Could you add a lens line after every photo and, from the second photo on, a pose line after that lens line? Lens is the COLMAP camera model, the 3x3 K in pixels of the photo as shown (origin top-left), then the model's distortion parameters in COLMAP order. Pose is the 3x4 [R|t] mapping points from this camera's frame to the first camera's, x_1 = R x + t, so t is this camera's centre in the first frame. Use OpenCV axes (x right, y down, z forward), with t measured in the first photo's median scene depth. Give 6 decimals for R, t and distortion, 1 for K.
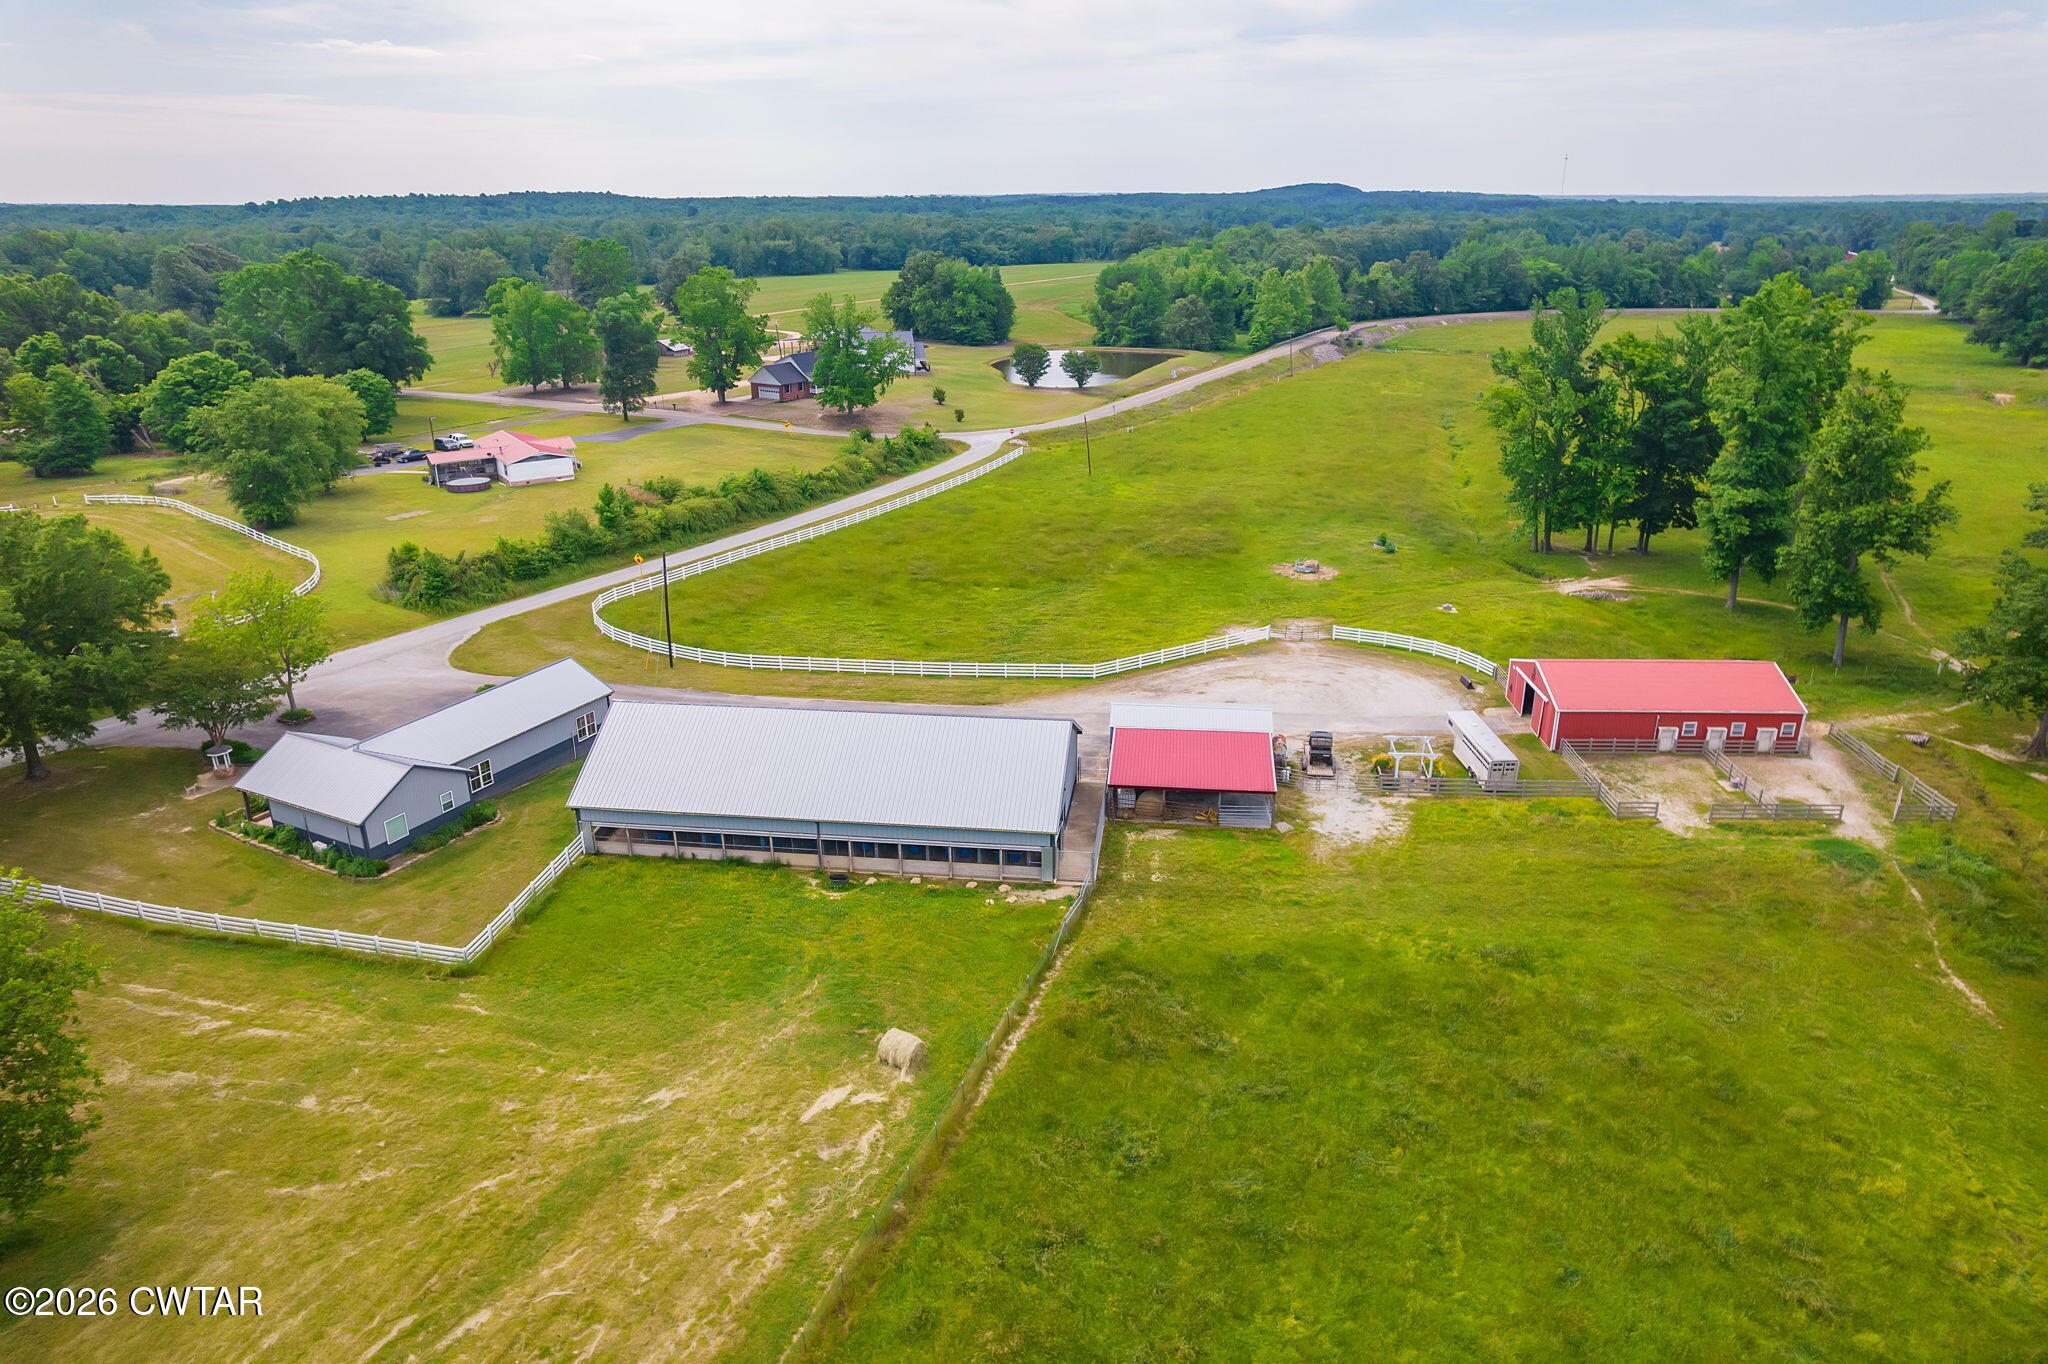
lens RADIAL K [[1311.7, 0, 1029.9], [0, 1311.7, 693.0], [0, 0, 1]] dist [-0.076468, 0.068926]
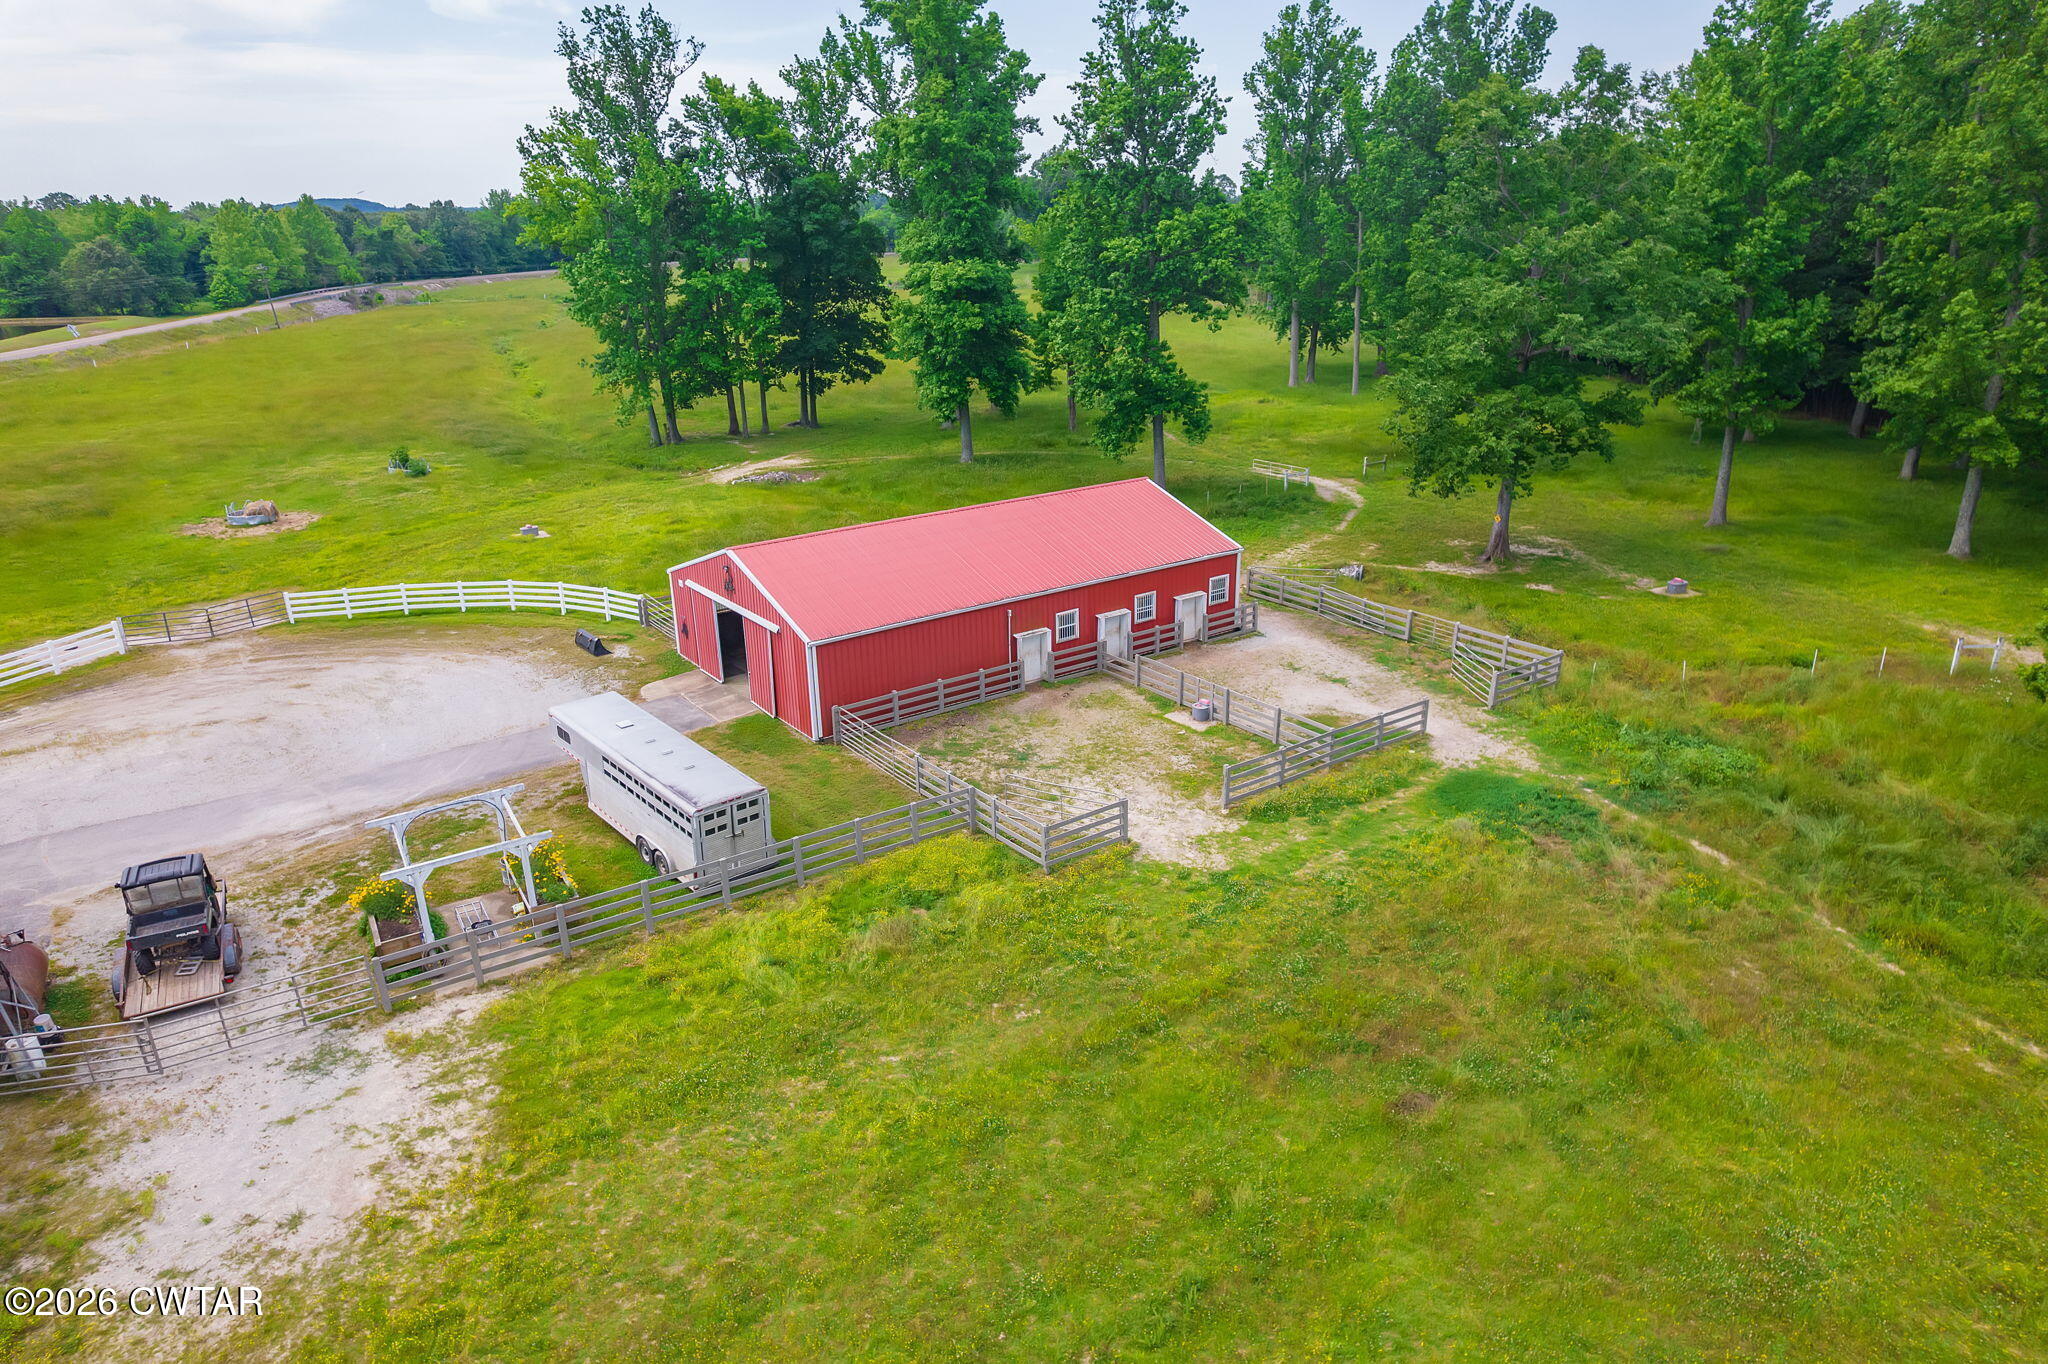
lens RADIAL K [[1311.7, 0, 1029.9], [0, 1311.7, 693.0], [0, 0, 1]] dist [-0.076468, 0.068926]
pose [[0.782923, -0.221979, 0.581168, 0.215156], [0.229943, 0.971277, 0.061214, 0.019462], [-0.578064, 0.085710, 0.811478, 0.622584]]
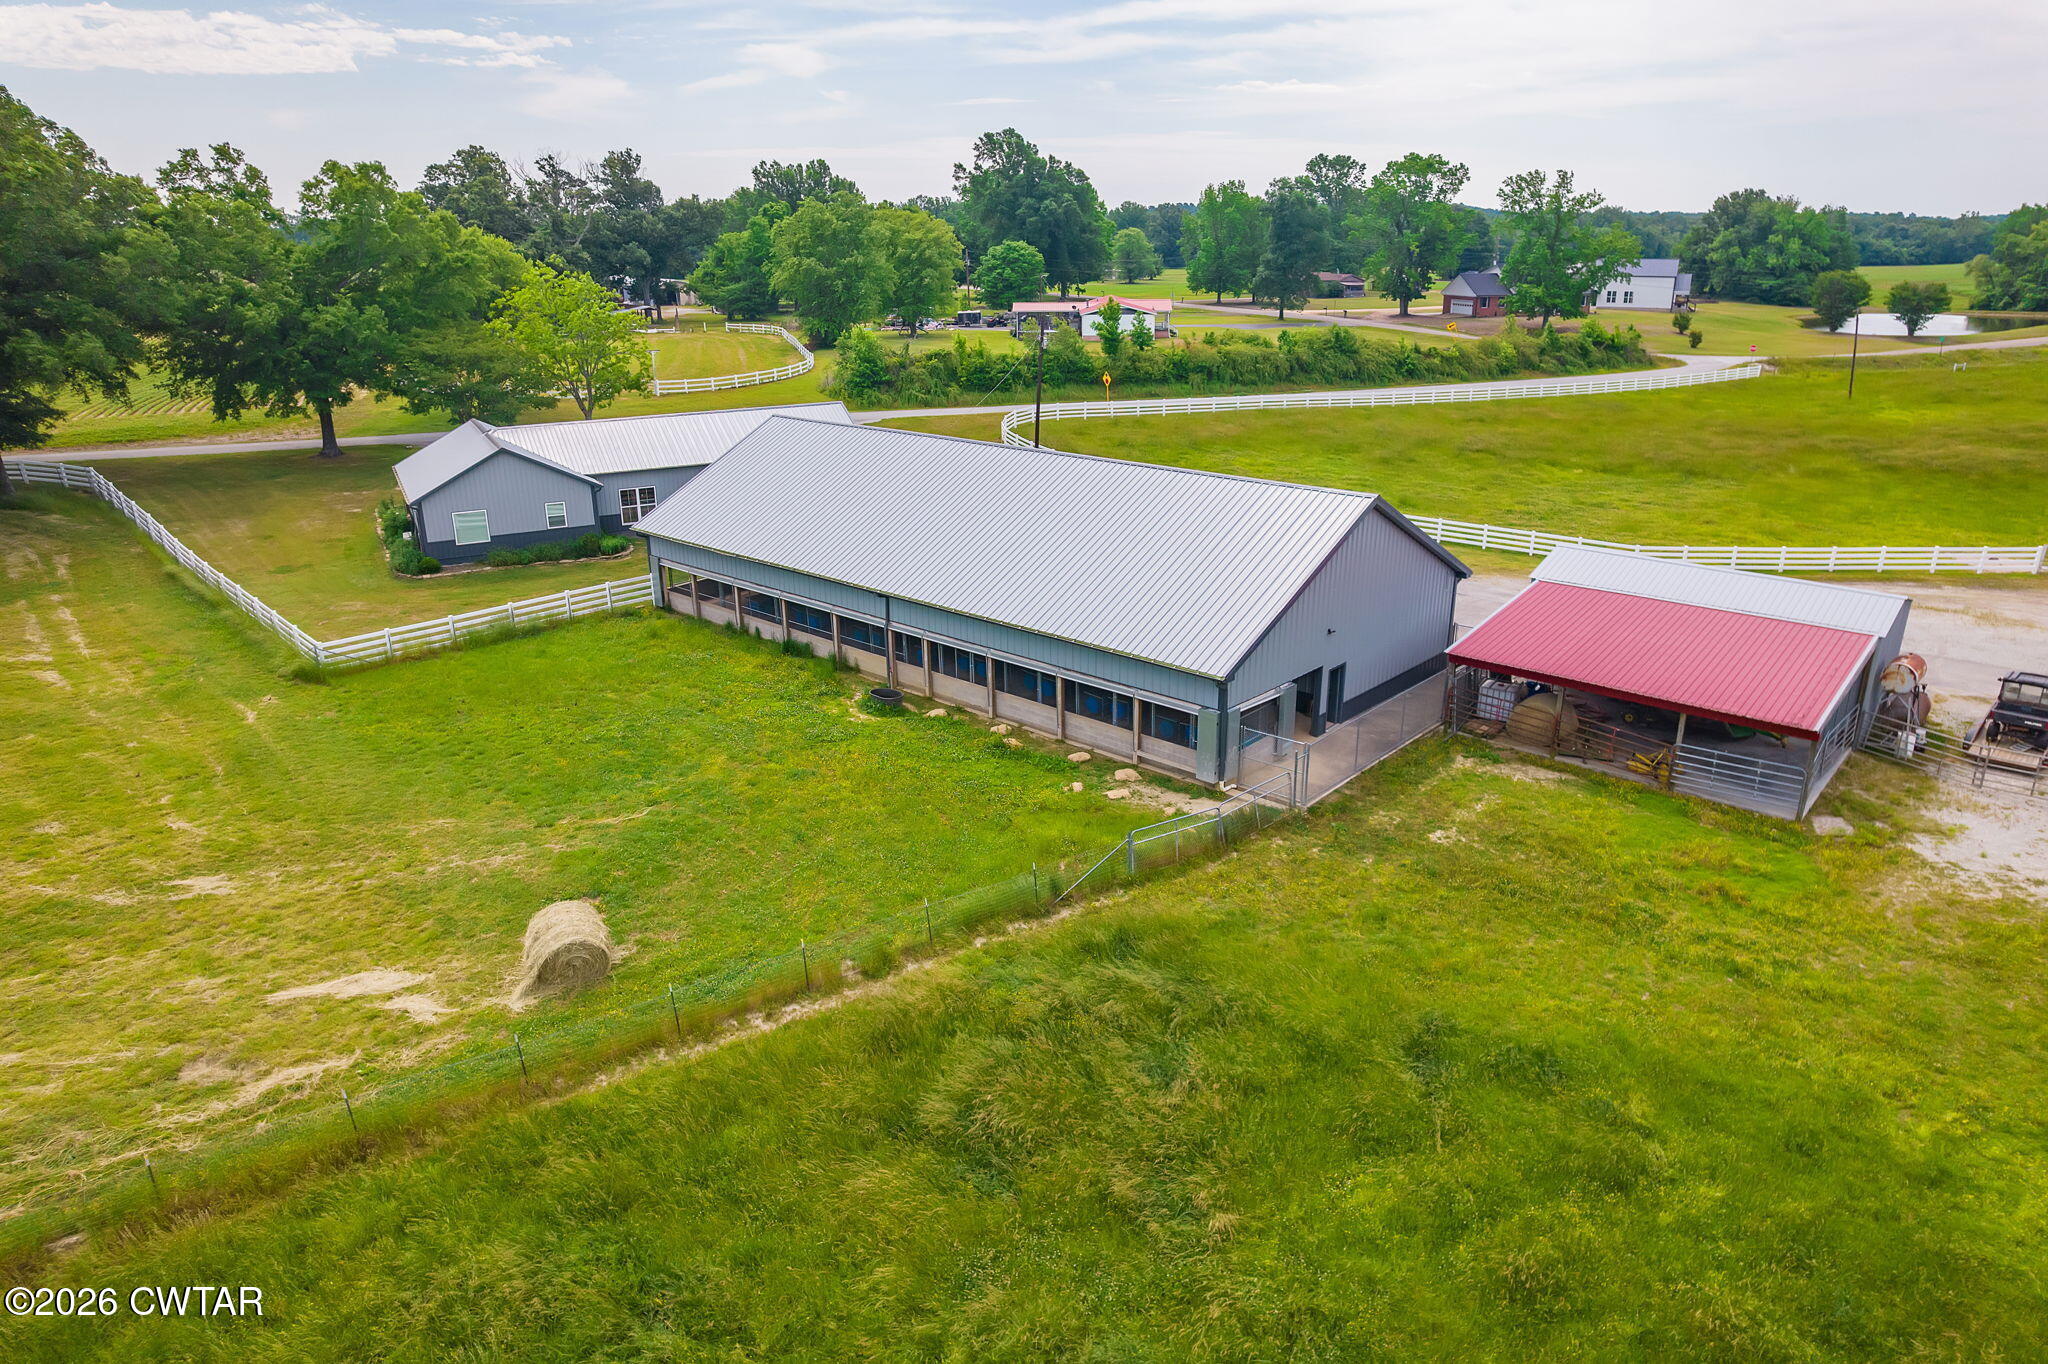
lens RADIAL K [[1311.7, 0, 1029.9], [0, 1311.7, 693.0], [0, 0, 1]] dist [-0.076468, 0.068926]
pose [[0.819640, 0.191208, -0.540027, 0.178821], [-0.201069, 0.978704, 0.041352, 0.085770], [0.536433, 0.074689, 0.840631, 0.451490]]
